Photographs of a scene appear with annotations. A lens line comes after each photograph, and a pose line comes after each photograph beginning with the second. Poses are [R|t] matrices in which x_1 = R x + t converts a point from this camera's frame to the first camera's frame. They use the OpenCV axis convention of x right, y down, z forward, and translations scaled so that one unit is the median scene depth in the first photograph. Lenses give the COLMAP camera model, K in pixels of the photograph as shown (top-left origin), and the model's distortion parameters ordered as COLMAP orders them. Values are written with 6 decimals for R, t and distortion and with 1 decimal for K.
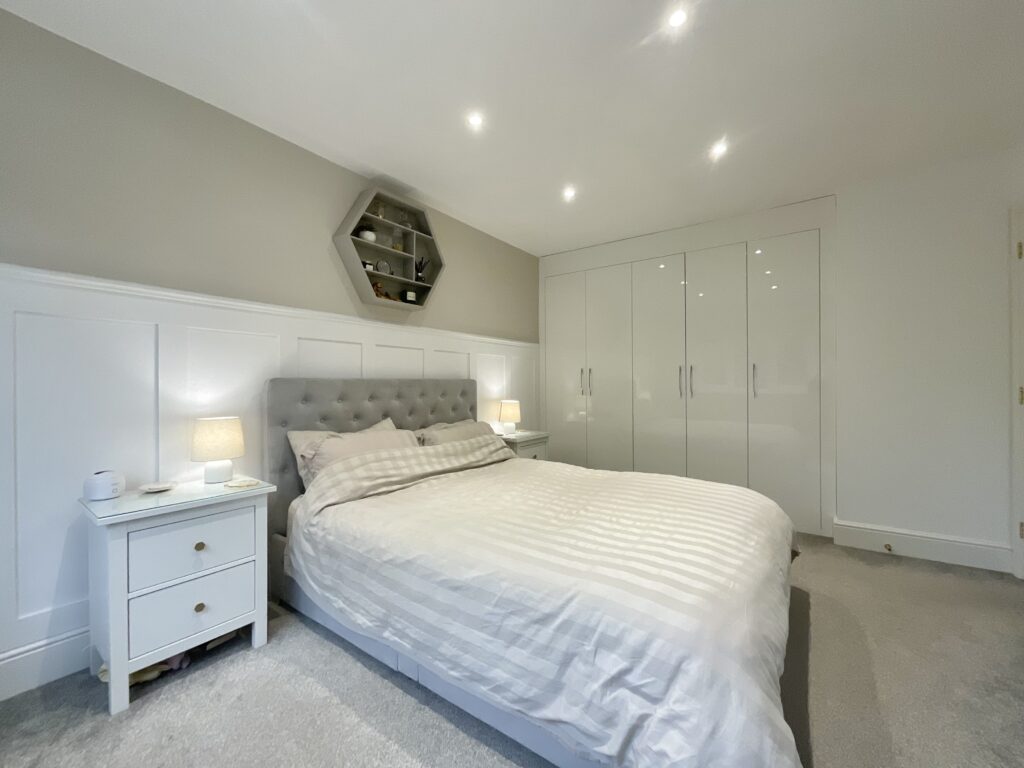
lens RADIAL K [[426.4, 0, 513.0], [0, 426.4, 383.2], [0, 0, 1]] dist [0.001986, -0.002307]
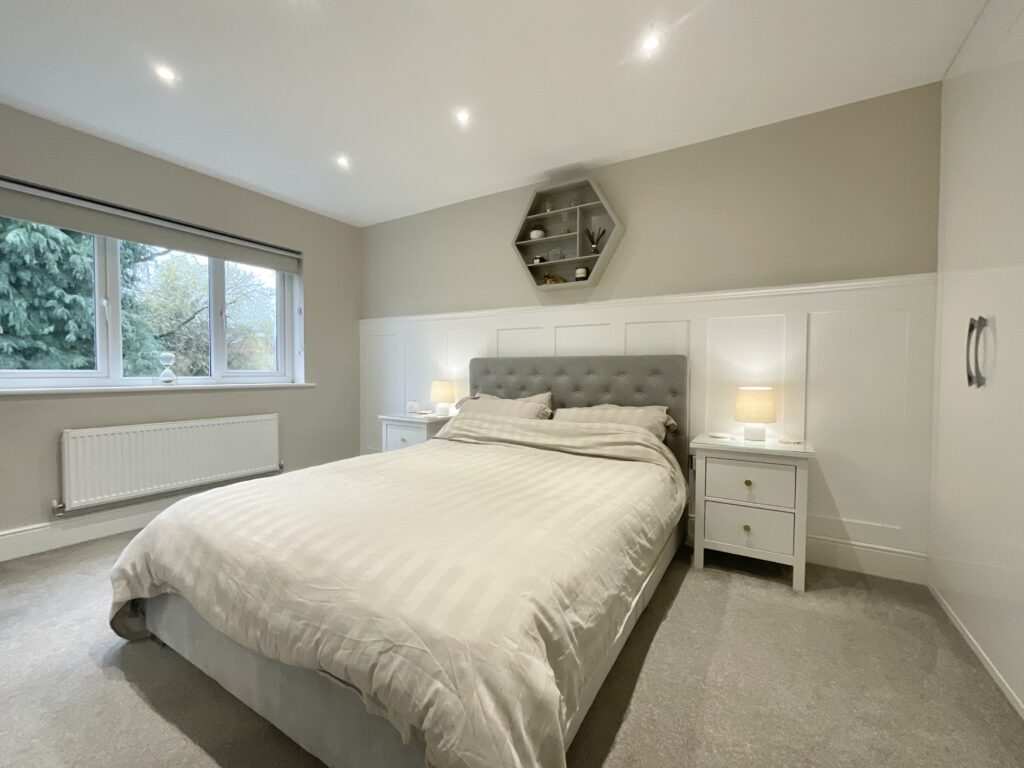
lens RADIAL K [[426.4, 0, 513.4], [0, 426.4, 383.2], [0, 0, 1]] dist [0.001986, -0.002307]
pose [[0.056220, 0.030245, -0.997960, 0.814197], [-0.003188, 0.999541, 0.030113, 0.025707], [0.998413, 0.001489, 0.056291, 0.851449]]
